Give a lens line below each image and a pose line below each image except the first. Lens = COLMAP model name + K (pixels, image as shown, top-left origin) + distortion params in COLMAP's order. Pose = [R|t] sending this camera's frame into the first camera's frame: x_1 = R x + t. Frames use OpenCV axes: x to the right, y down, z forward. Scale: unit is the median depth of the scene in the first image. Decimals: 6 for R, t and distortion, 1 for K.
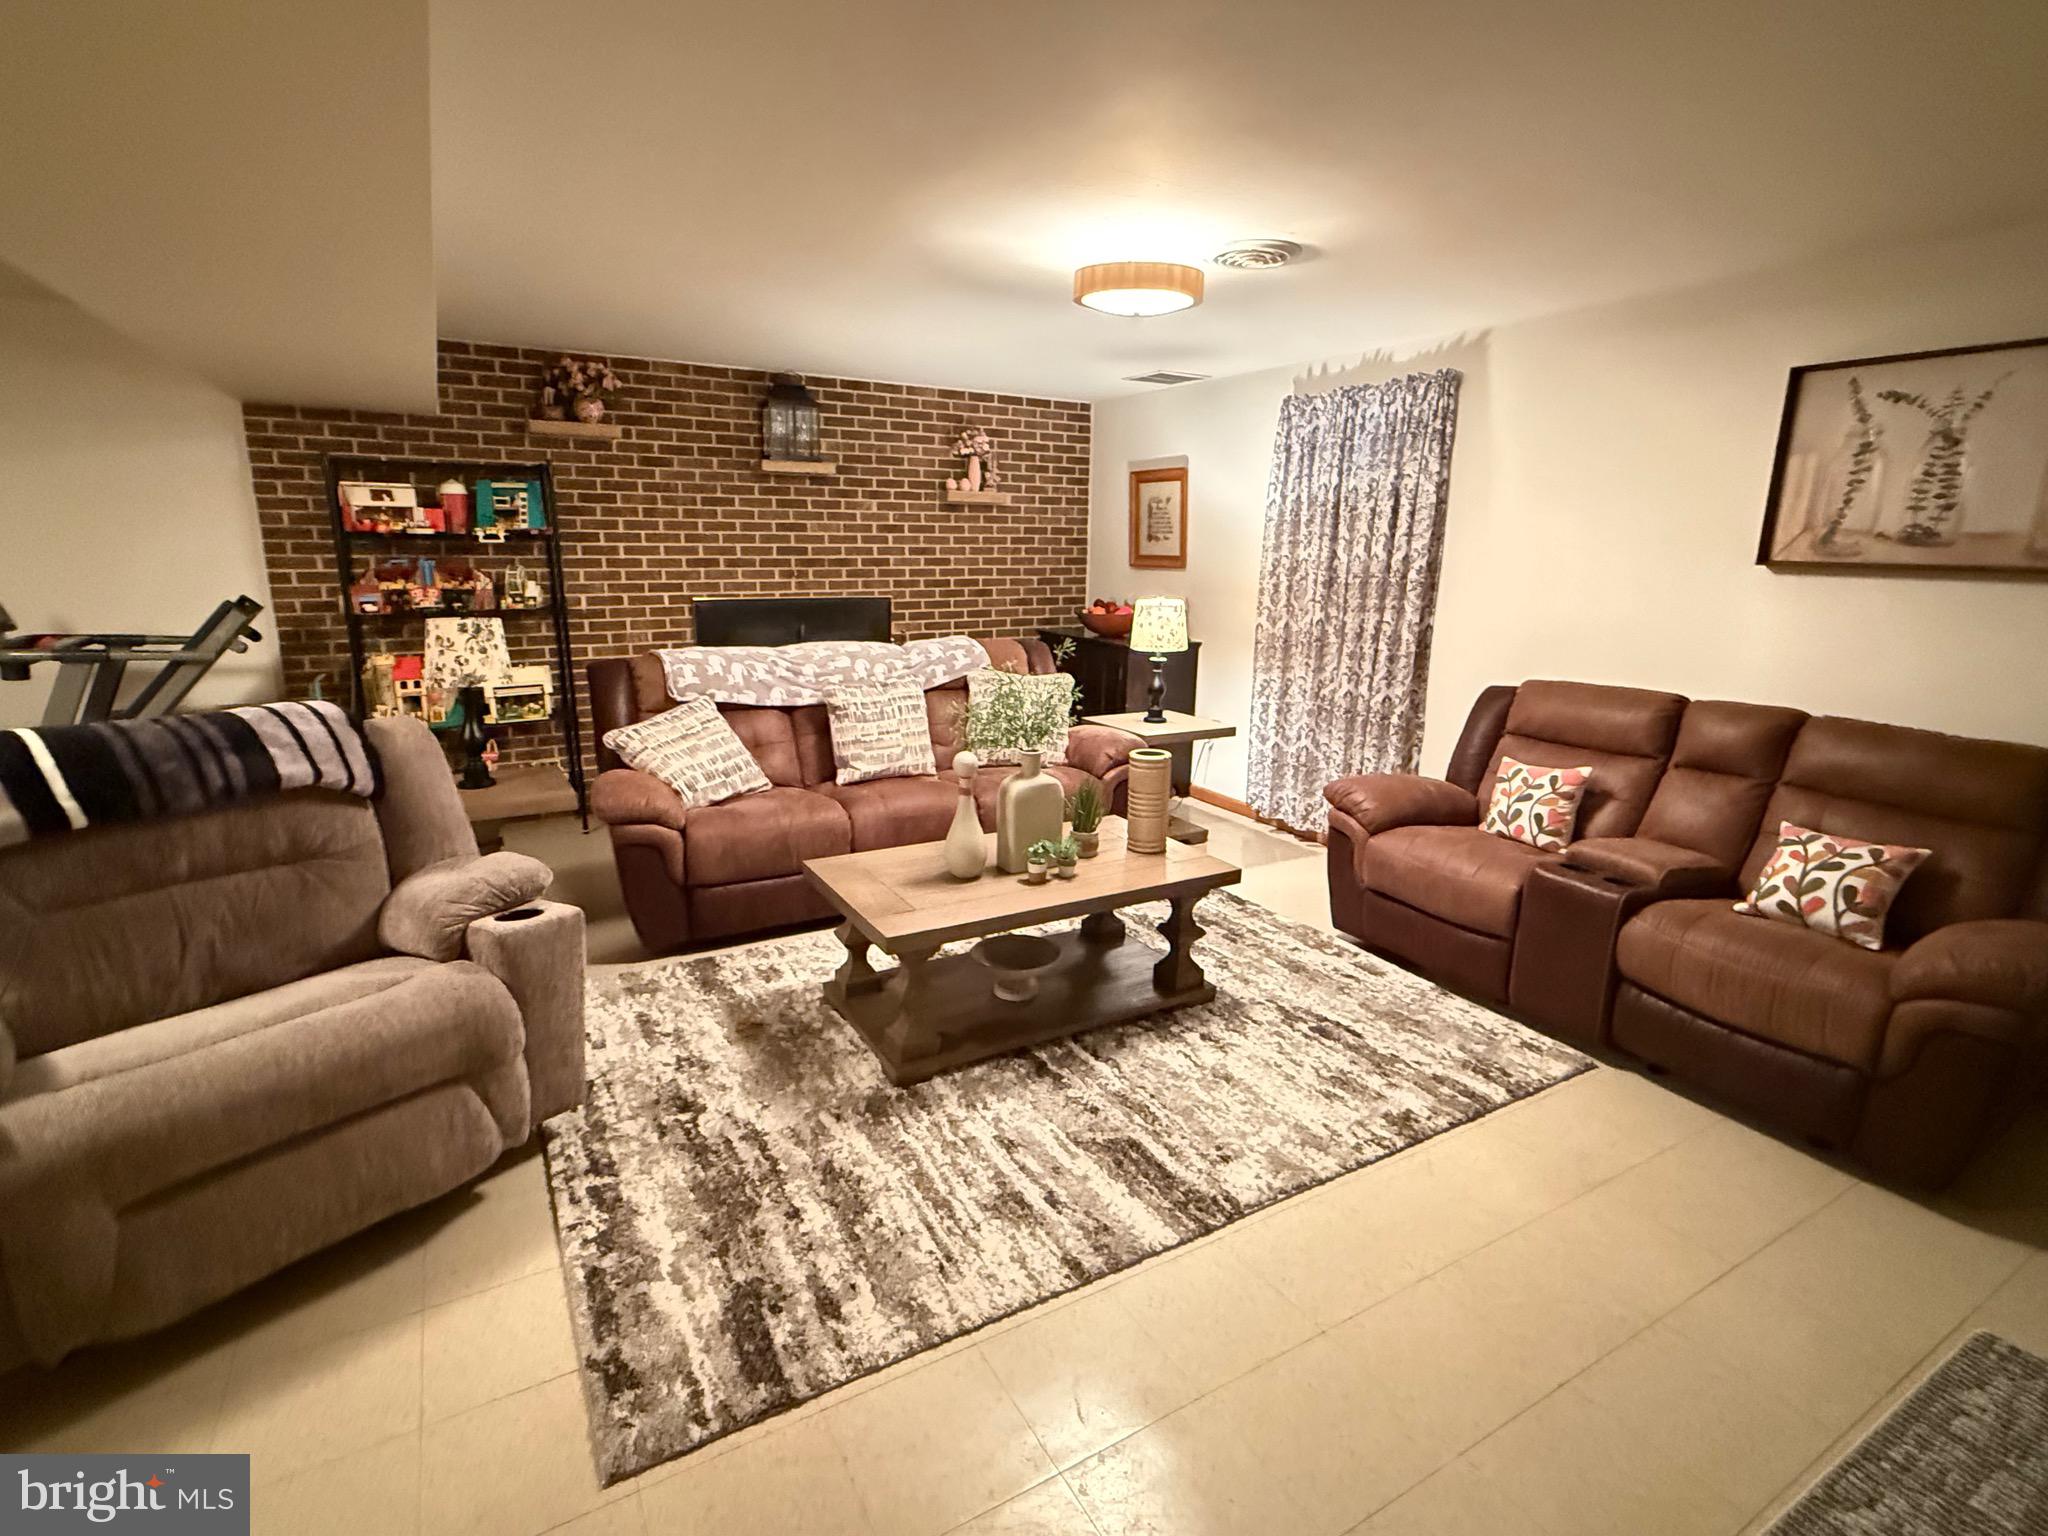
lens RADIAL K [[982.8, 0, 1024.9], [0, 982.8, 768.4], [0, 0, 1]] dist [0.000831, -0.000383]
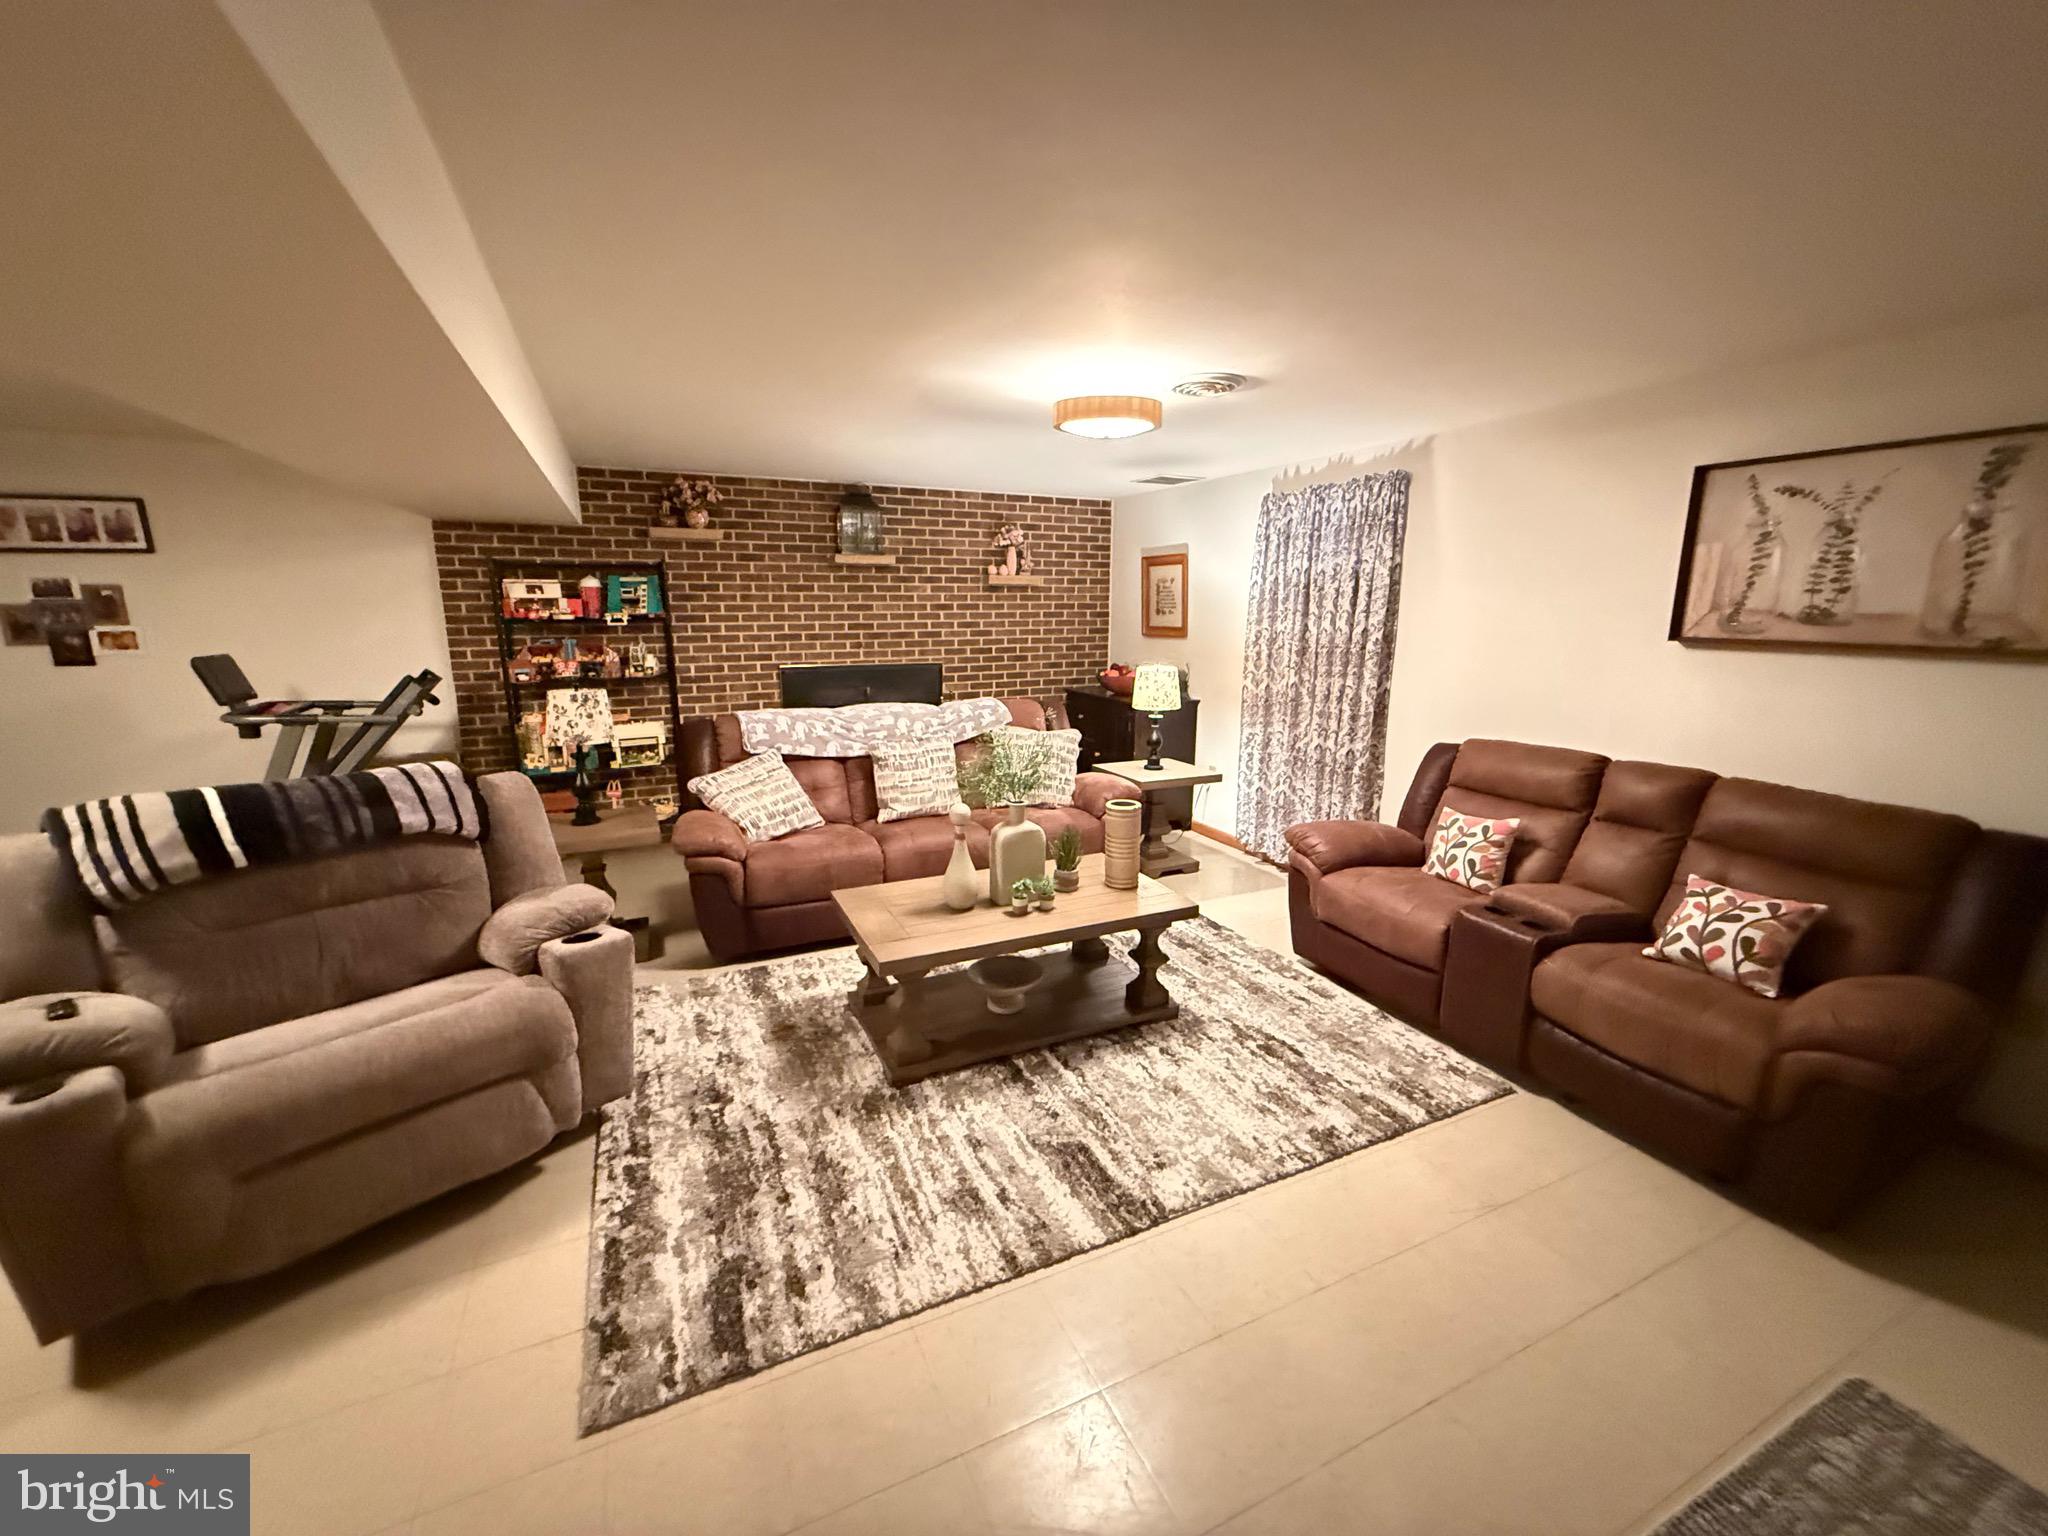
lens RADIAL K [[814.9, 0, 1020.7], [0, 814.9, 766.9], [0, 0, 1]] dist [0.000938, -0.000432]
pose [[0.996068, 0.005447, -0.088429, 0.066604], [-0.008142, 0.999513, -0.030138, -0.021119], [0.088222, 0.030739, 0.995626, 0.011766]]
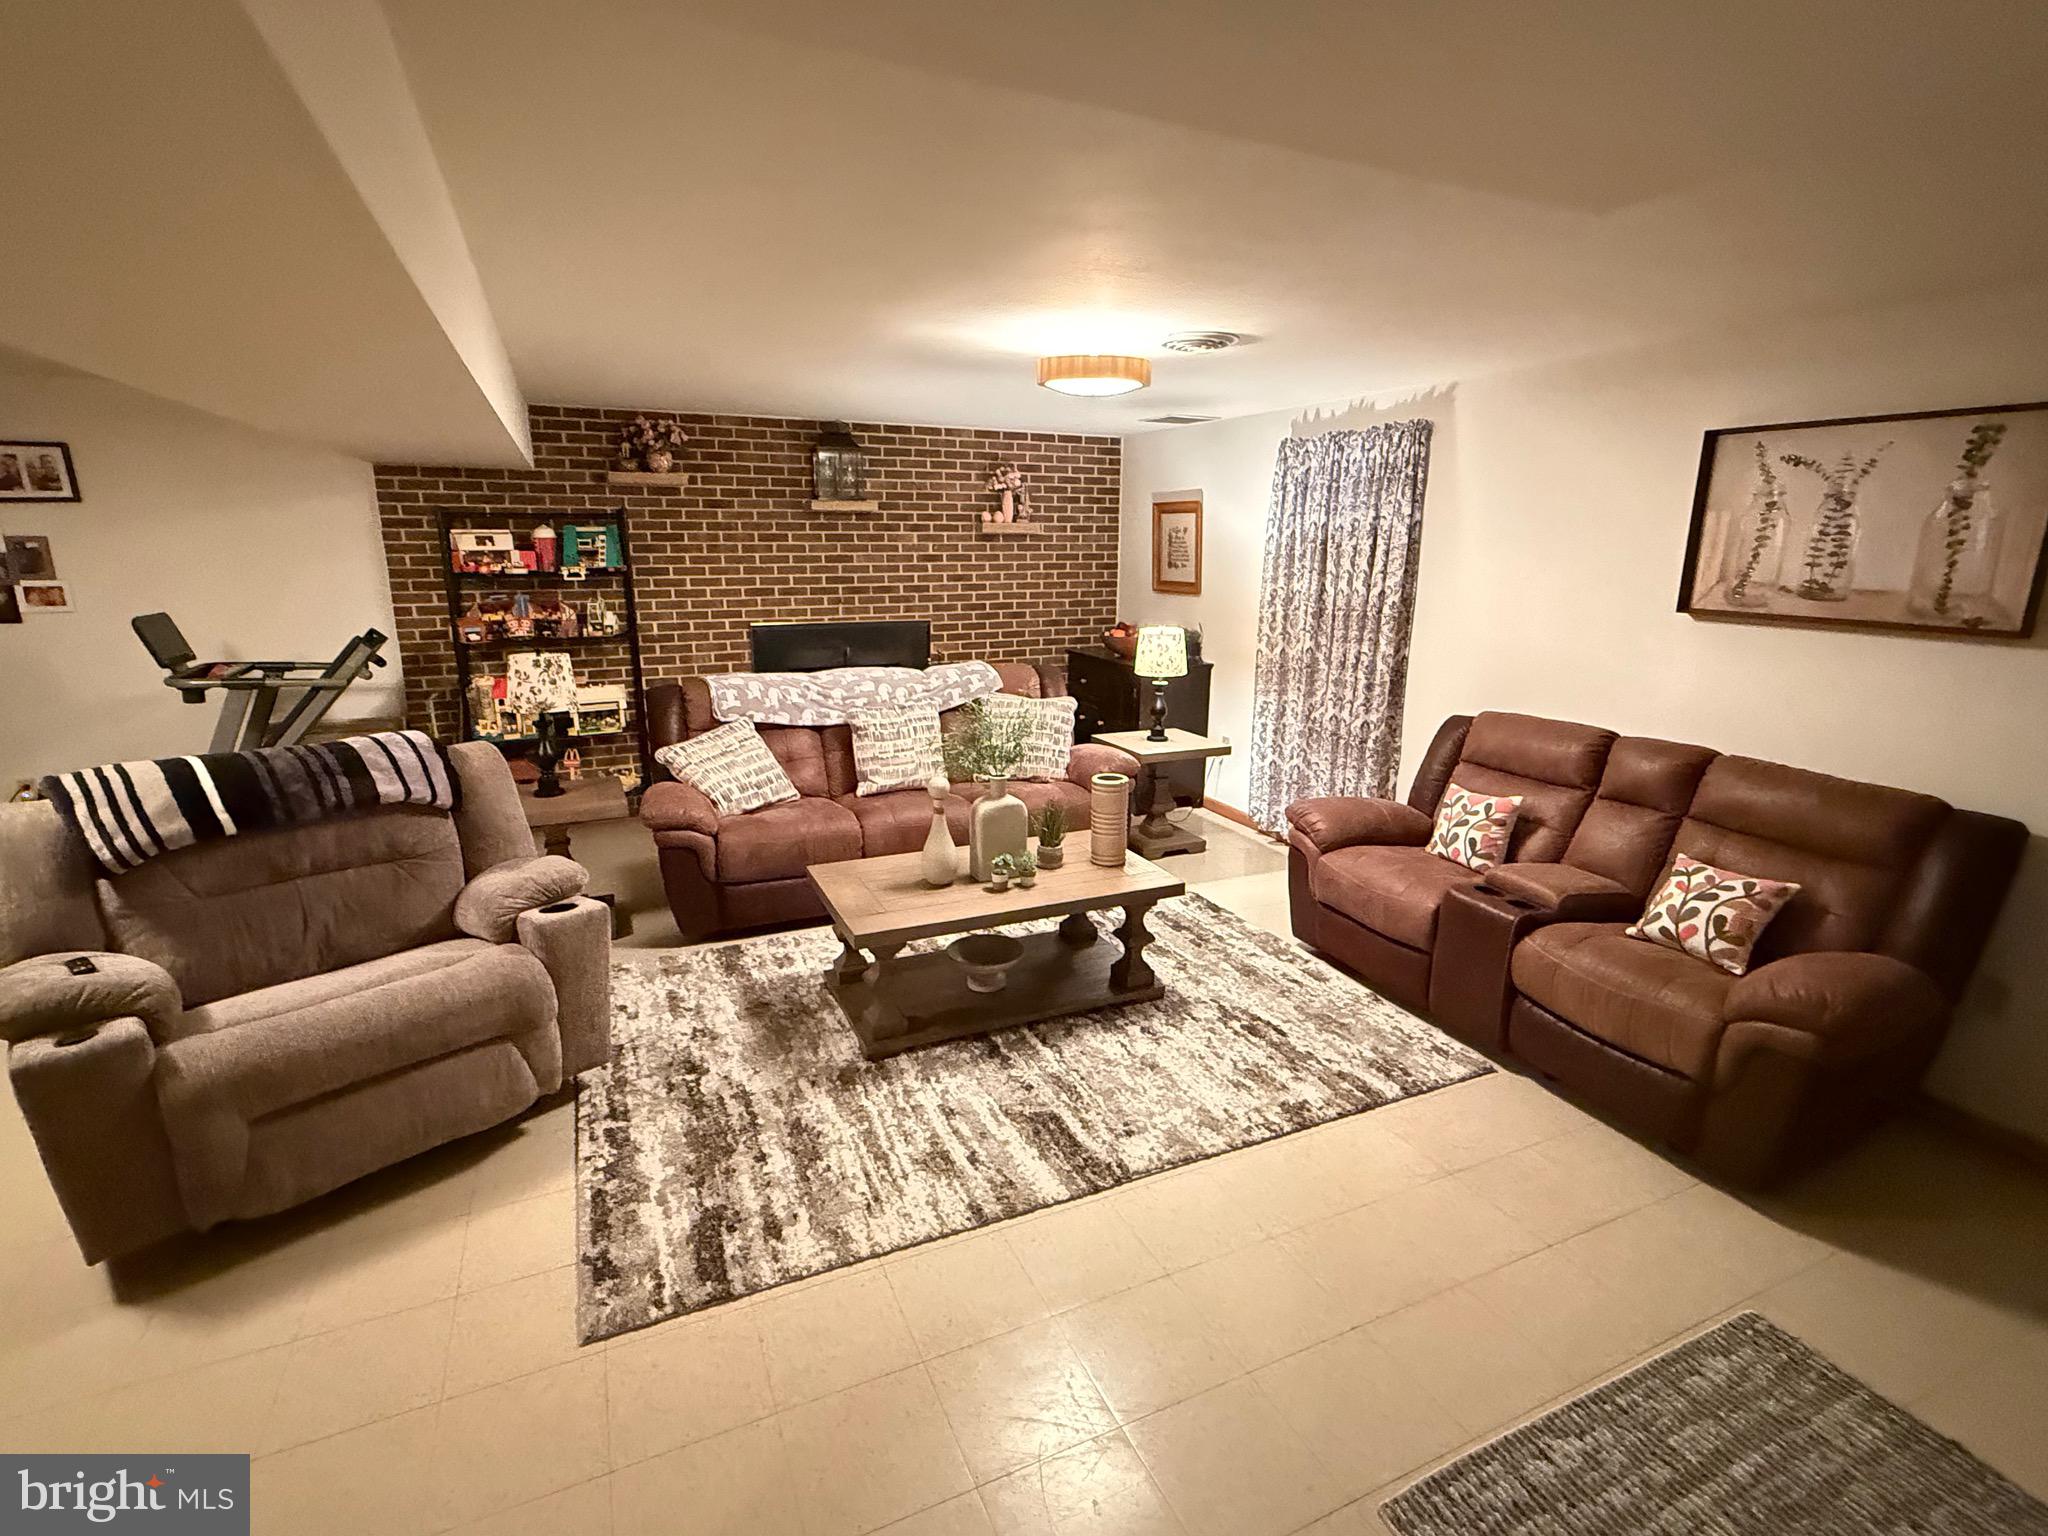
lens RADIAL K [[966.6, 0, 1026.8], [0, 966.6, 767.4], [0, 0, 1]] dist [0.000596, 0.000107]
pose [[0.995411, 0.015122, -0.094486, 0.100191], [-0.014634, 0.999876, 0.005855, -0.023830], [0.094562, -0.004445, 0.995509, -0.085251]]
